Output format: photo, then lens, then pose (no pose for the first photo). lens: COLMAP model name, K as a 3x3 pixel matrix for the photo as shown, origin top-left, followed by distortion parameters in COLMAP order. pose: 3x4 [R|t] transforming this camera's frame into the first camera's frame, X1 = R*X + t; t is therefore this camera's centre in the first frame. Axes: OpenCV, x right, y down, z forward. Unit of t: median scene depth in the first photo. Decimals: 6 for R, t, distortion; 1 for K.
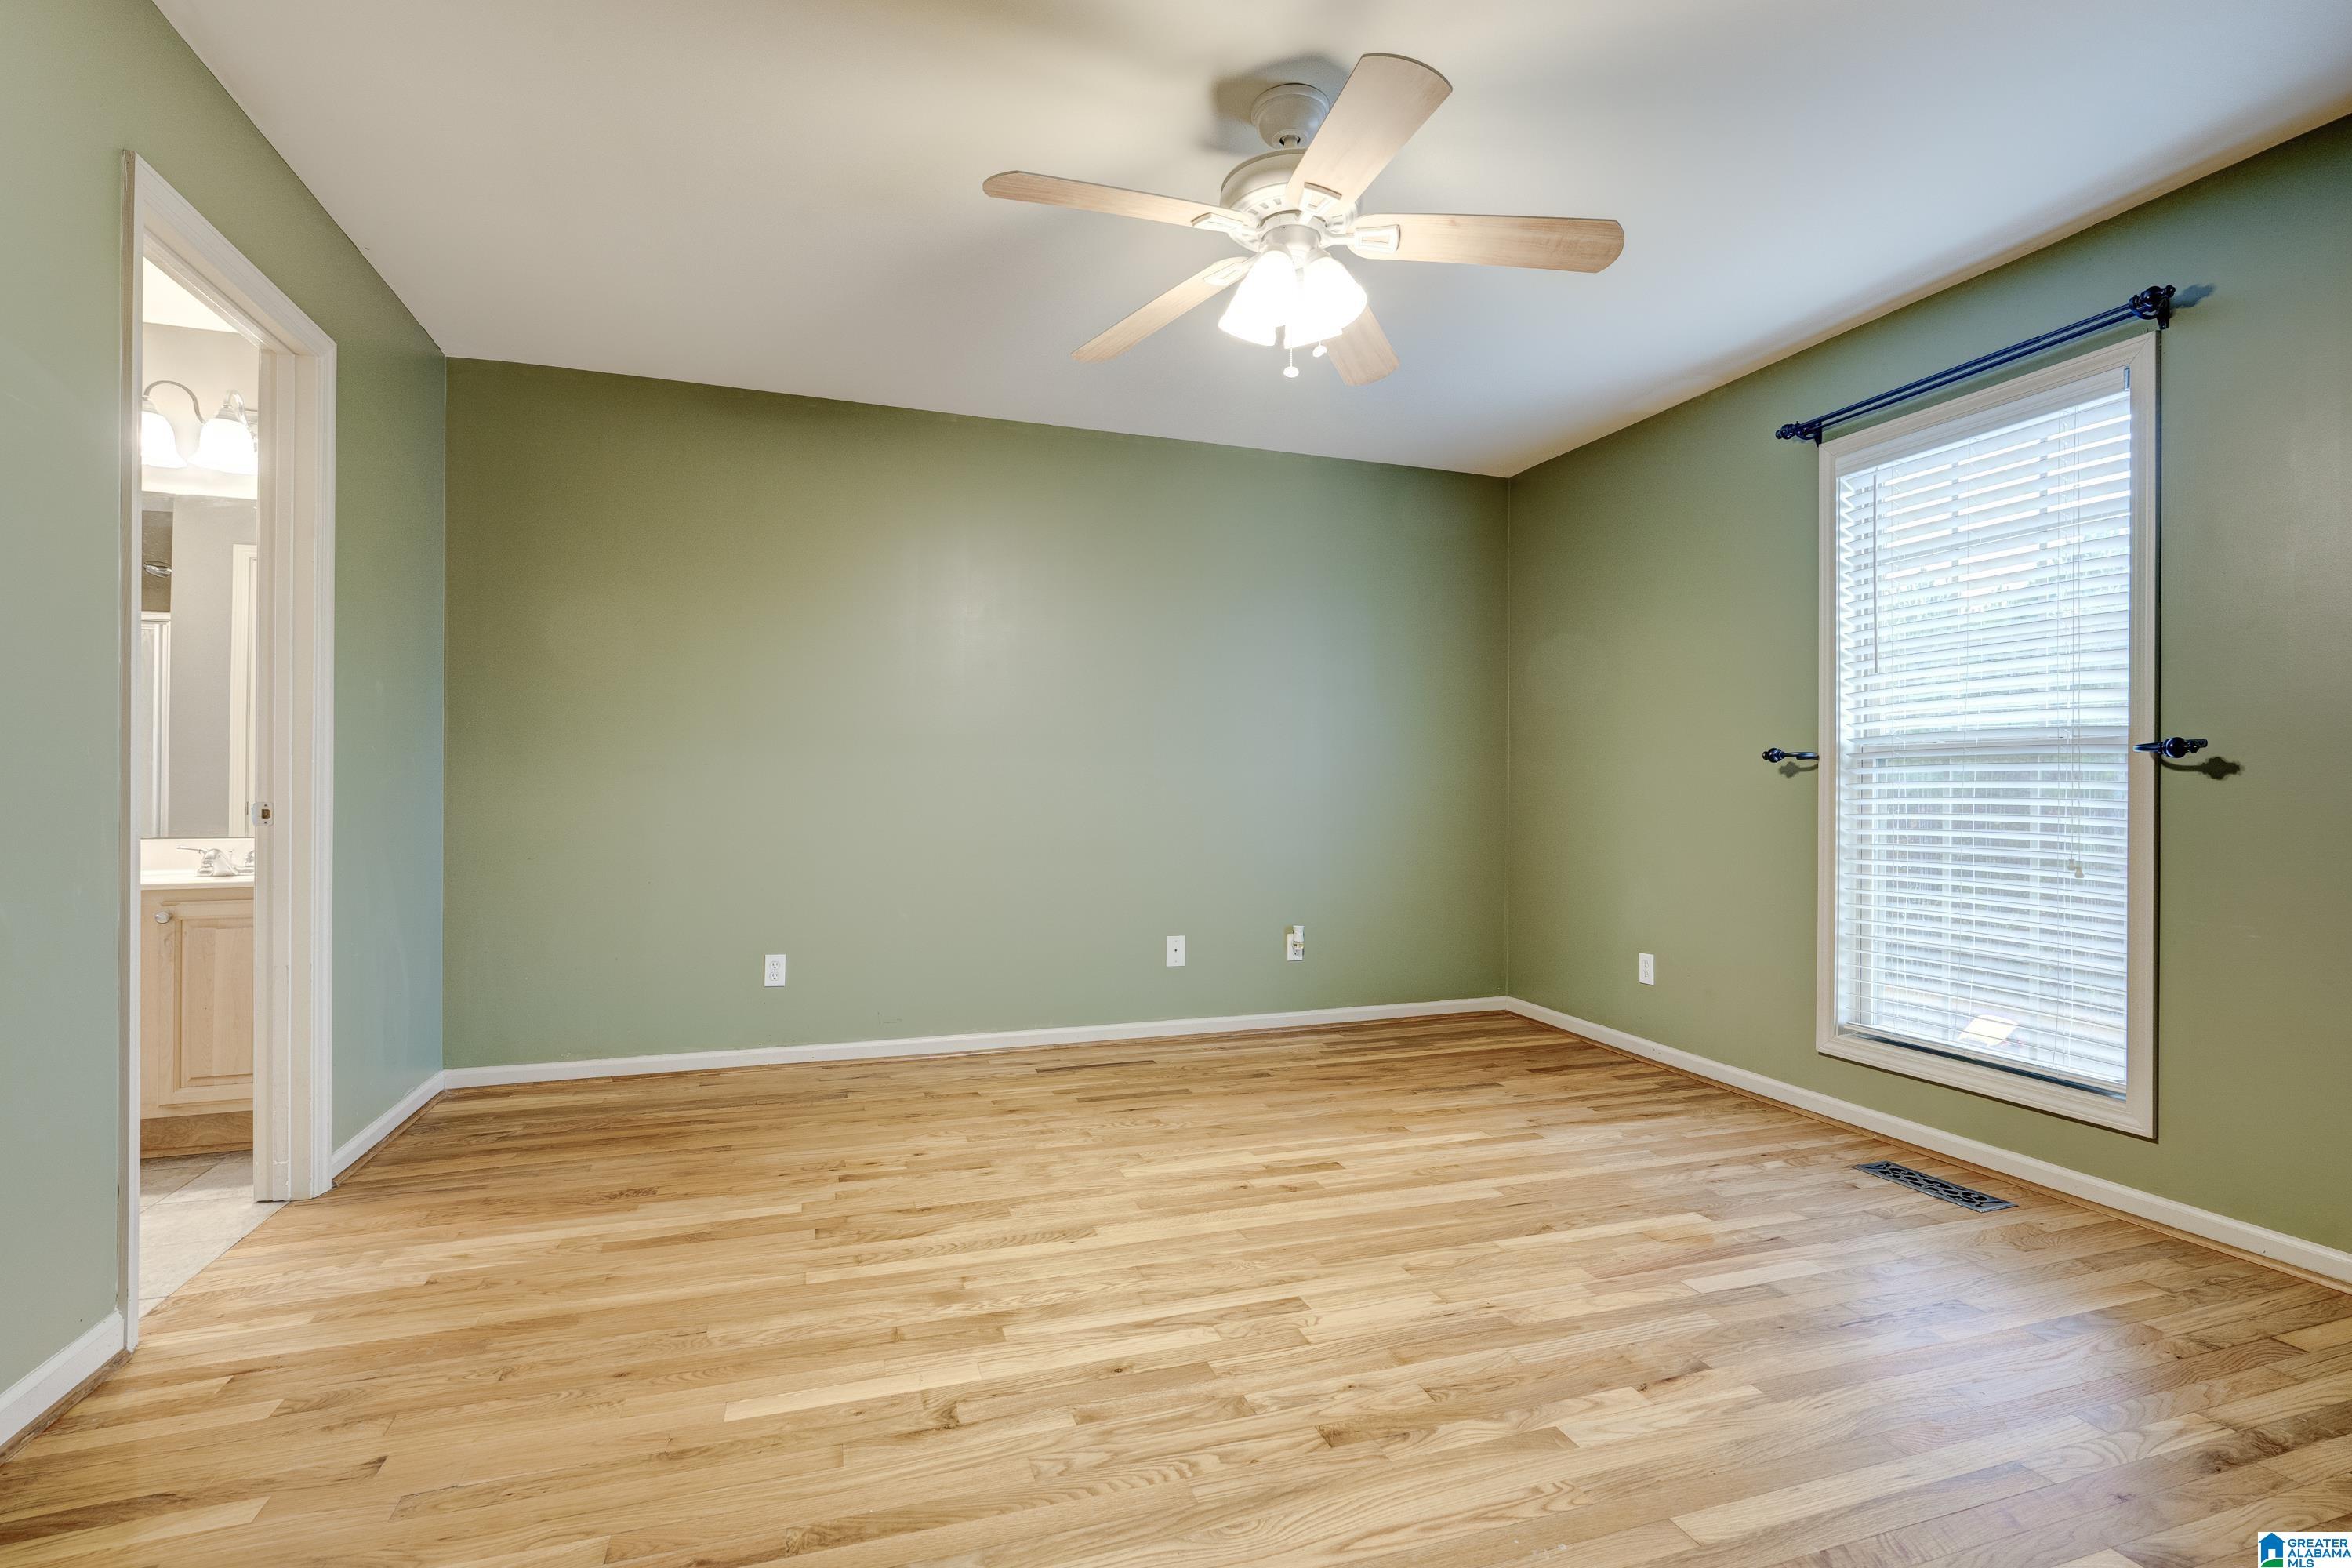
lens RADIAL K [[1083.7, 0, 1180.0], [0, 1083.7, 780.2], [0, 0, 1]] dist [-0.006643, 0.000849]
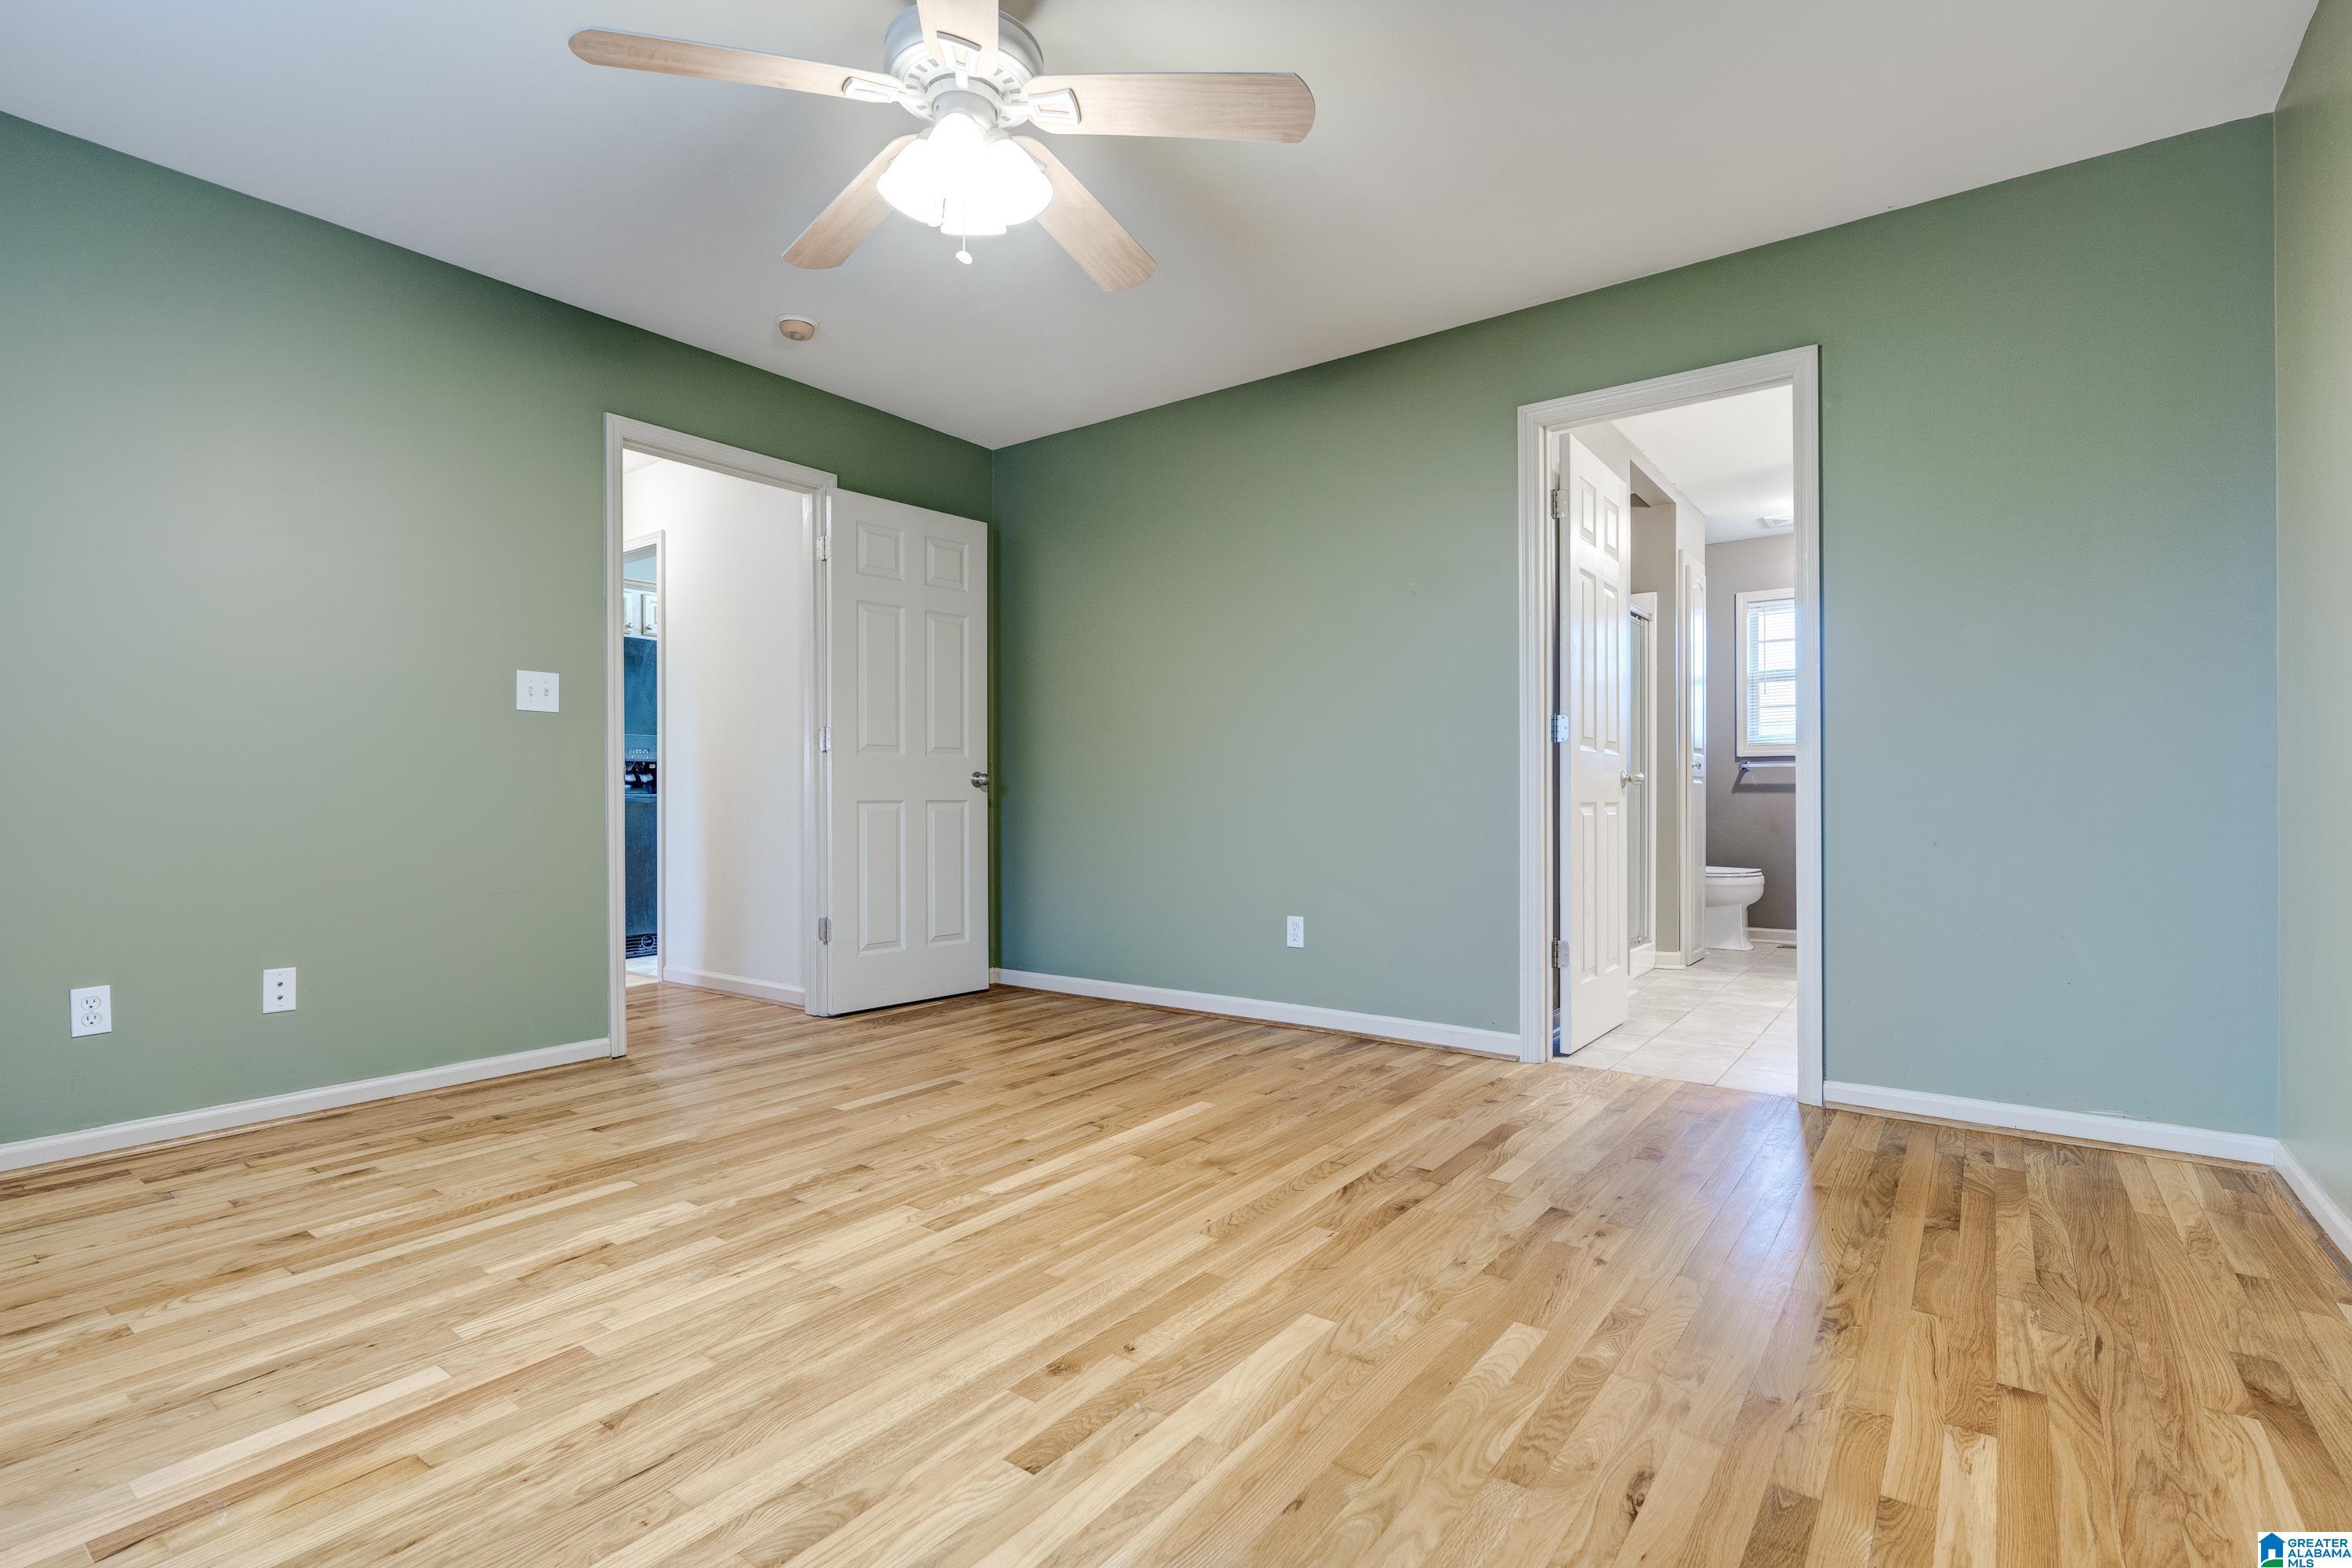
lens RADIAL K [[1100.5, 0, 1176.0], [0, 1100.5, 784.0], [0, 0, 1]] dist [0.003243, 0.000470]
pose [[-0.830001, -0.011790, -0.557637, 0.450132], [0.003410, 0.999651, -0.026211, 0.084860], [0.557751, -0.023657, -0.829671, 1.785008]]
